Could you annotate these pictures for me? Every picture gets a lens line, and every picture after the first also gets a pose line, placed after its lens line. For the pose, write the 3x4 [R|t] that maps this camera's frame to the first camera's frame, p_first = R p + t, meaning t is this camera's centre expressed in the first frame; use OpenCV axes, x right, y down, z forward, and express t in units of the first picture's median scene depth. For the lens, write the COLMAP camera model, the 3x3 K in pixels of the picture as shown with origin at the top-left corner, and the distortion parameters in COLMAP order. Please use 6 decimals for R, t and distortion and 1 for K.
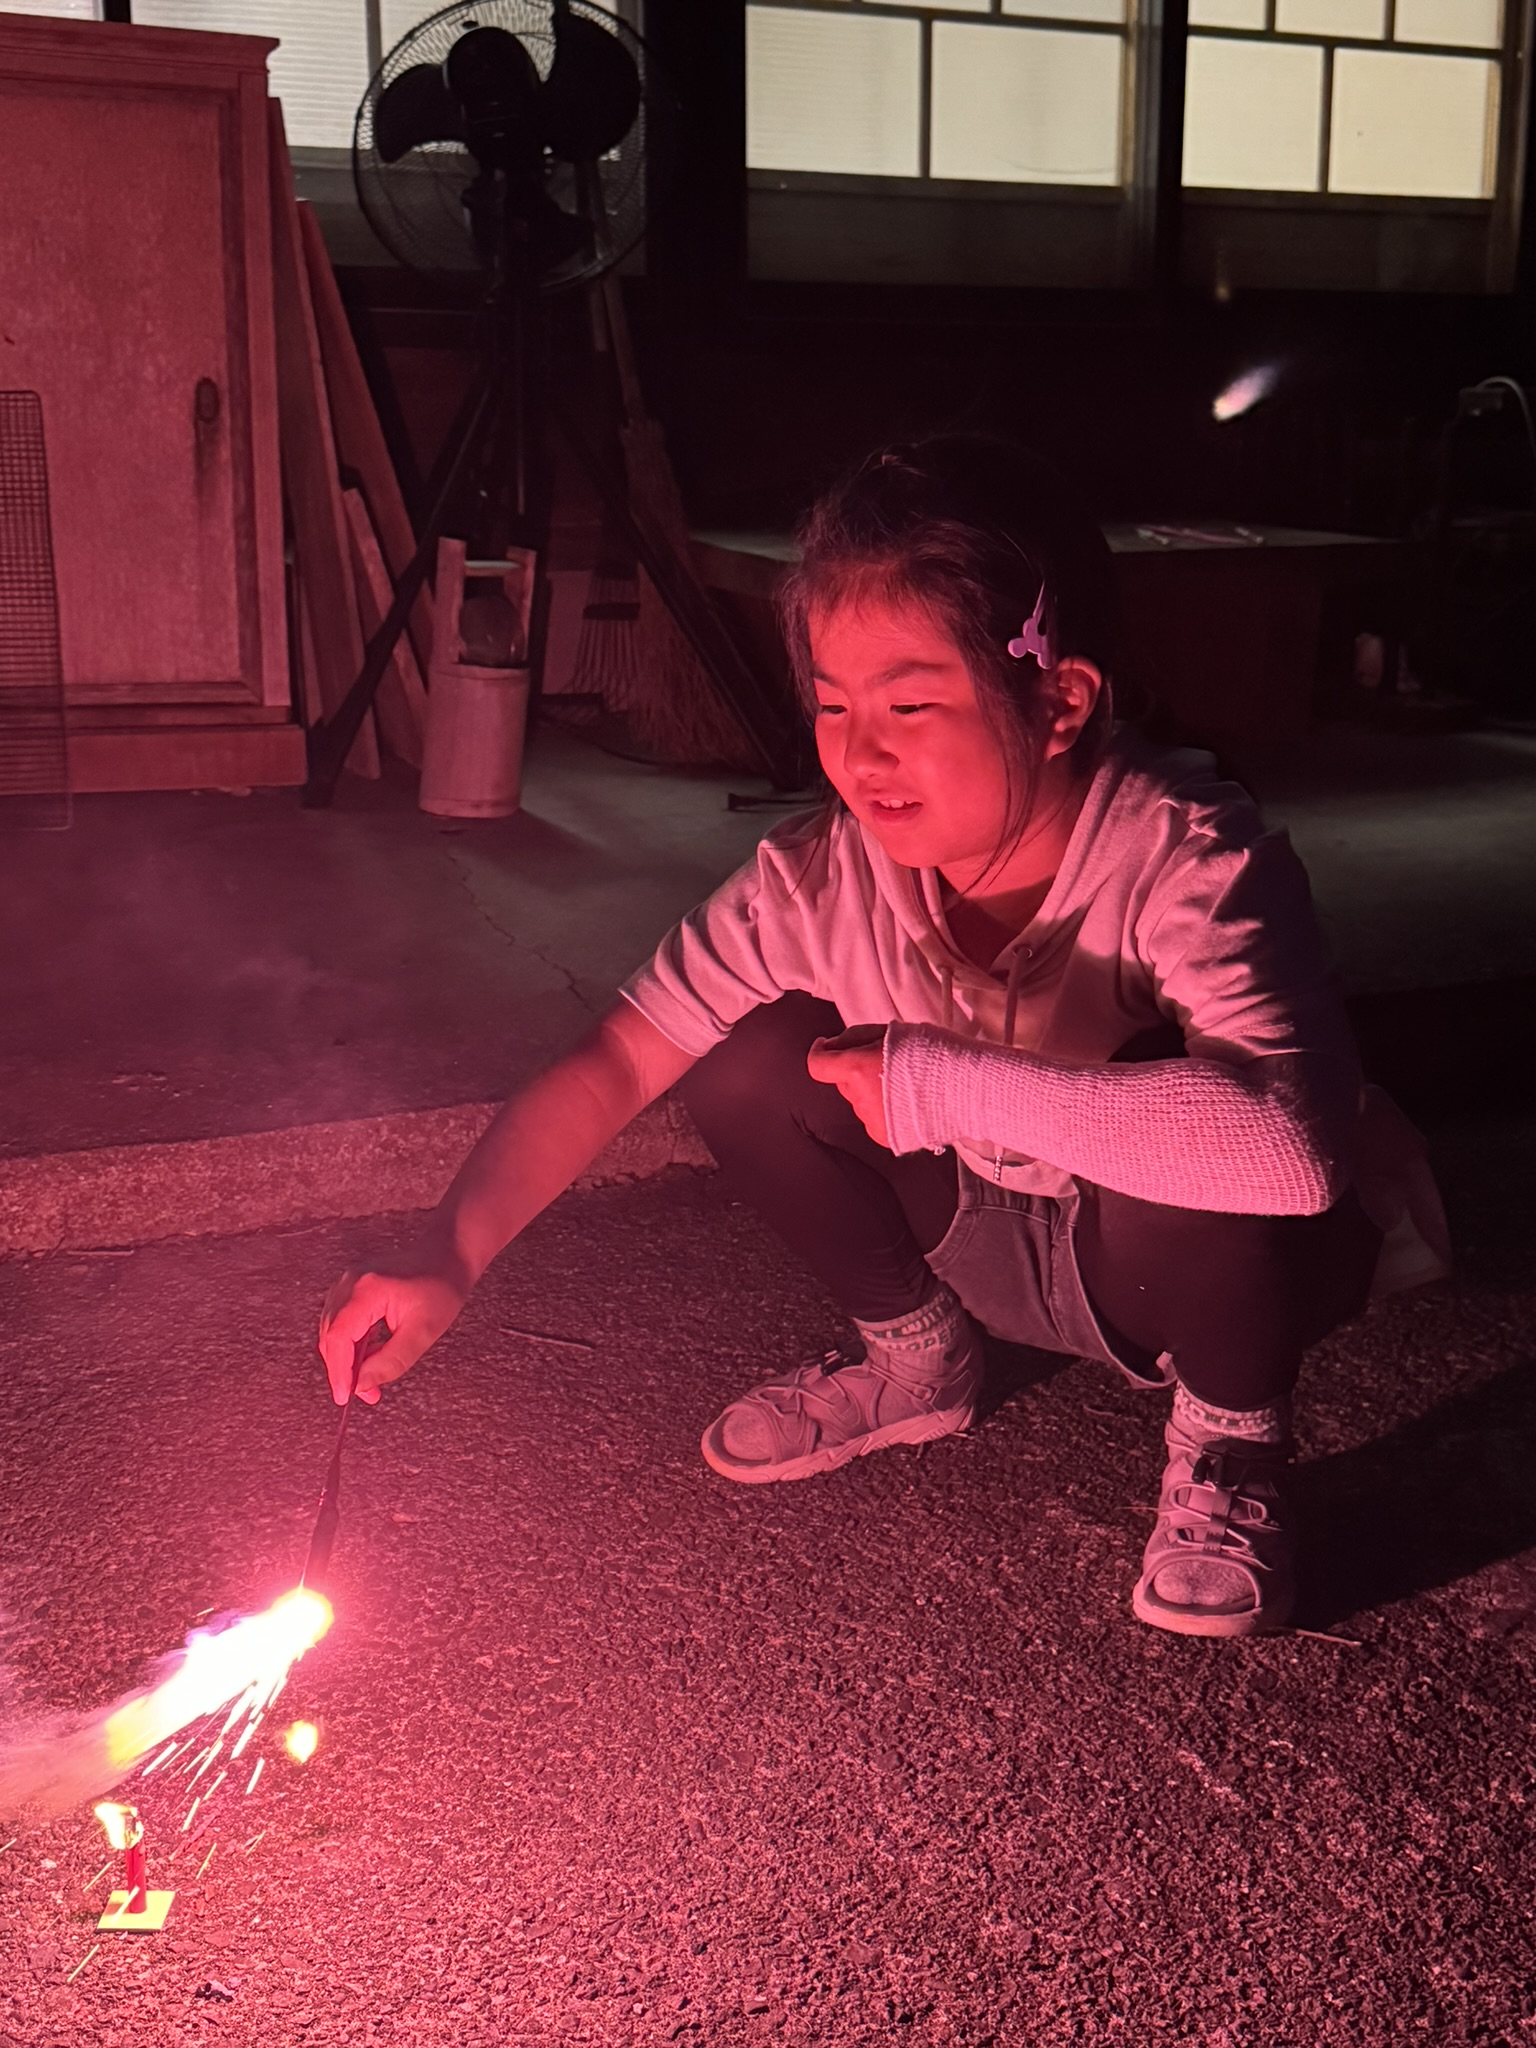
lens RADIAL K [[2313.0, 0, 768.4], [0, 2313.0, 1019.9], [0, 0, 1]] dist [0.086259, 0.000000]
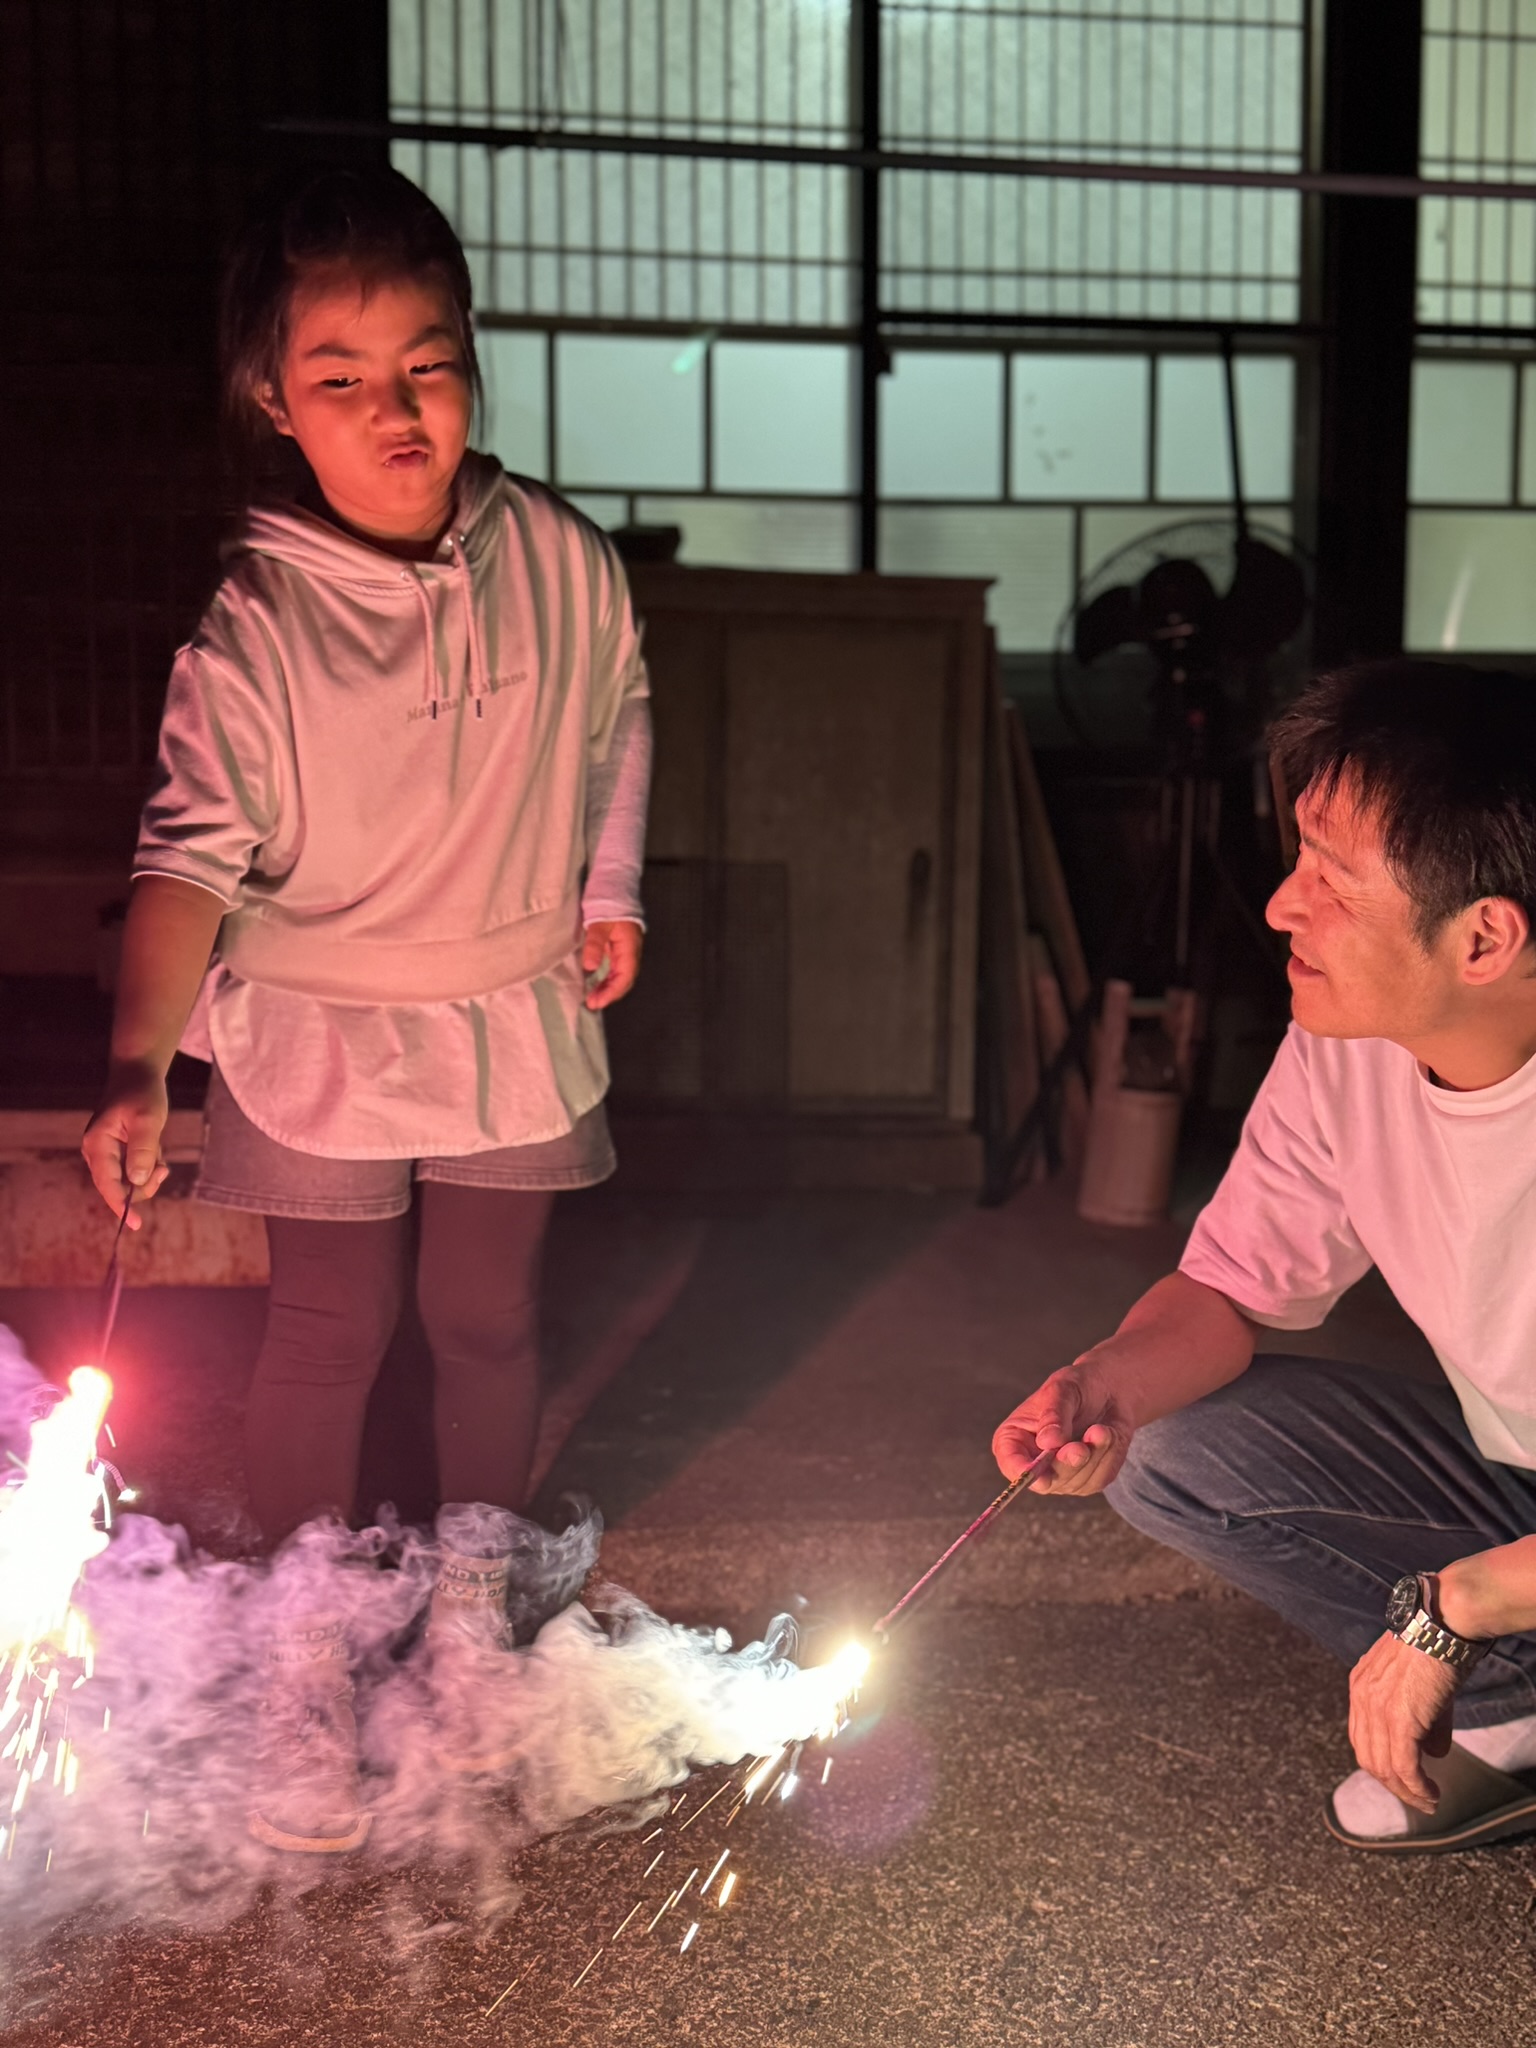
lens RADIAL K [[2187.2, 0, 765.7], [0, 2187.2, 1029.9], [0, 0, 1]] dist [-0.002231, 0.000000]
pose [[0.957457, 0.026418, -0.287364, 0.009163], [-0.070171, 0.987226, -0.143042, -0.043857], [0.279915, 0.157121, 0.947080, -0.109490]]
